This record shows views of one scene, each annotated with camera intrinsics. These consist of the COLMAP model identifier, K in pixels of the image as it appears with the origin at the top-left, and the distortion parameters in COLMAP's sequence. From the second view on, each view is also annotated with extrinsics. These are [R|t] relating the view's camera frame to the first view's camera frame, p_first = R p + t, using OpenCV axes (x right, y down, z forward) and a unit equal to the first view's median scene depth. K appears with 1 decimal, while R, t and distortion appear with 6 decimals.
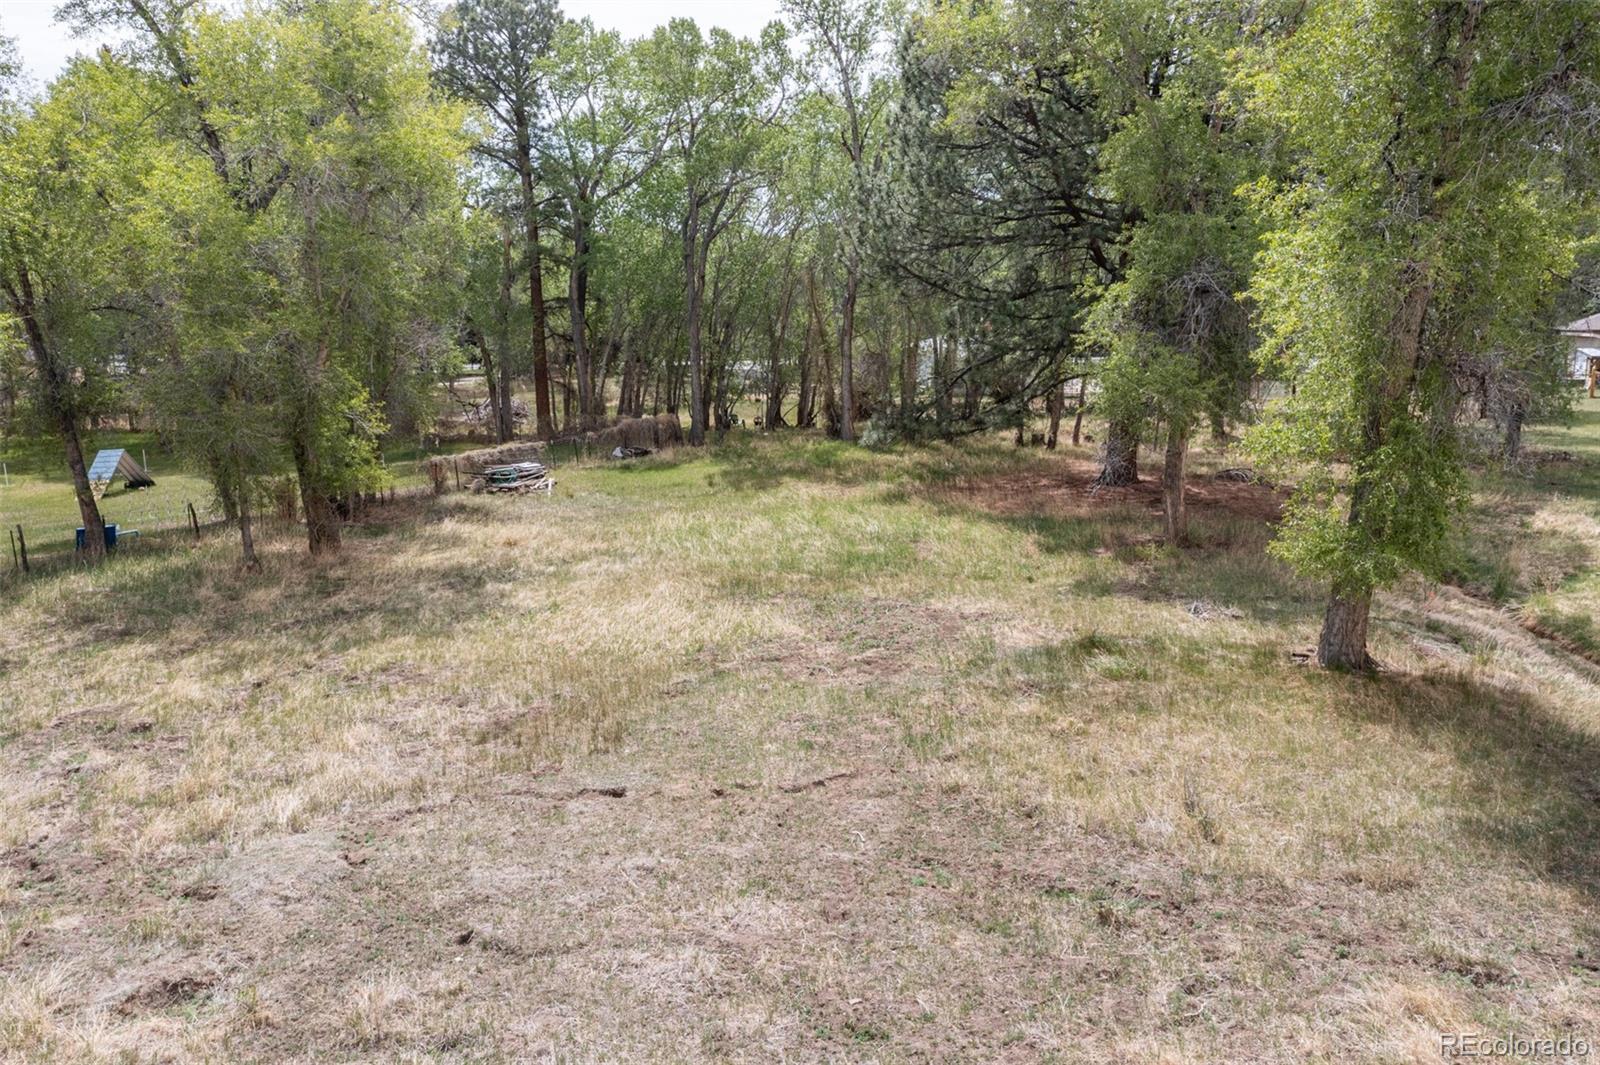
lens RADIAL K [[1271.2, 0, 800.0], [0, 1271.2, 532.5], [0, 0, 1]] dist [-0.003718, -0.001591]
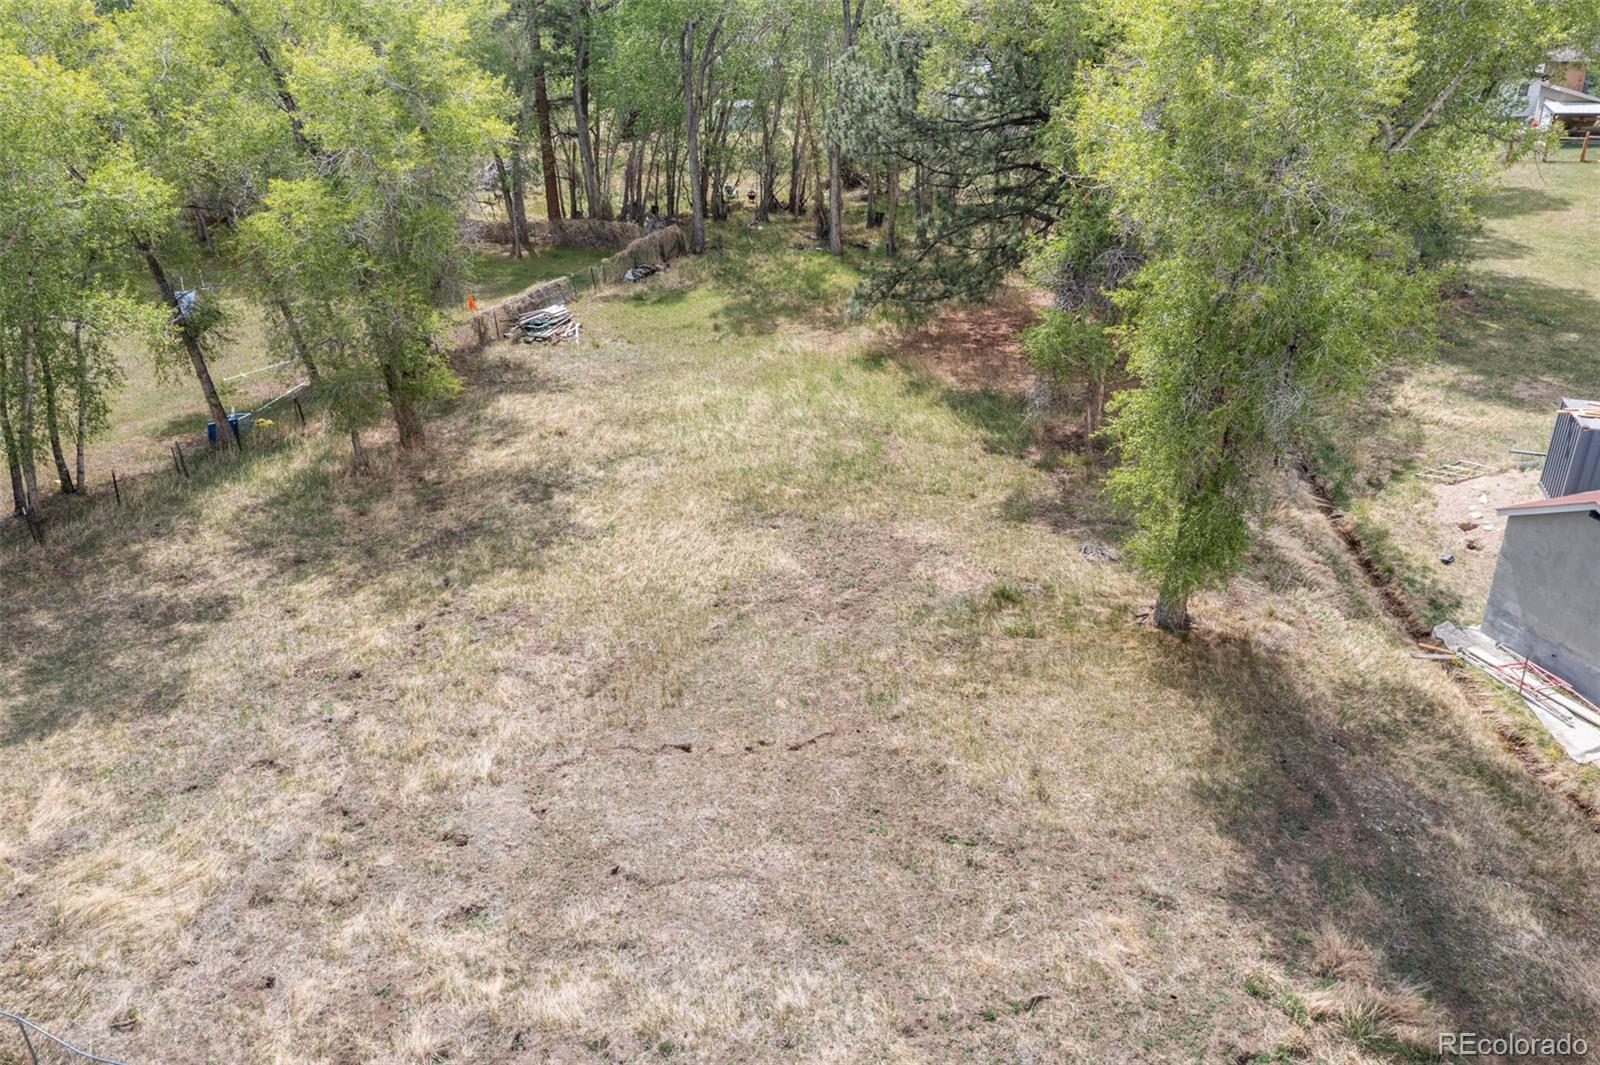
lens RADIAL K [[1271.2, 0, 800.0], [0, 1271.2, 532.5], [0, 0, 1]] dist [-0.003718, -0.001591]
pose [[0.999956, -0.006073, 0.007087, -0.008674], [0.003974, 0.964112, 0.265467, -0.437072], [-0.008445, -0.265427, 0.964094, -0.429093]]
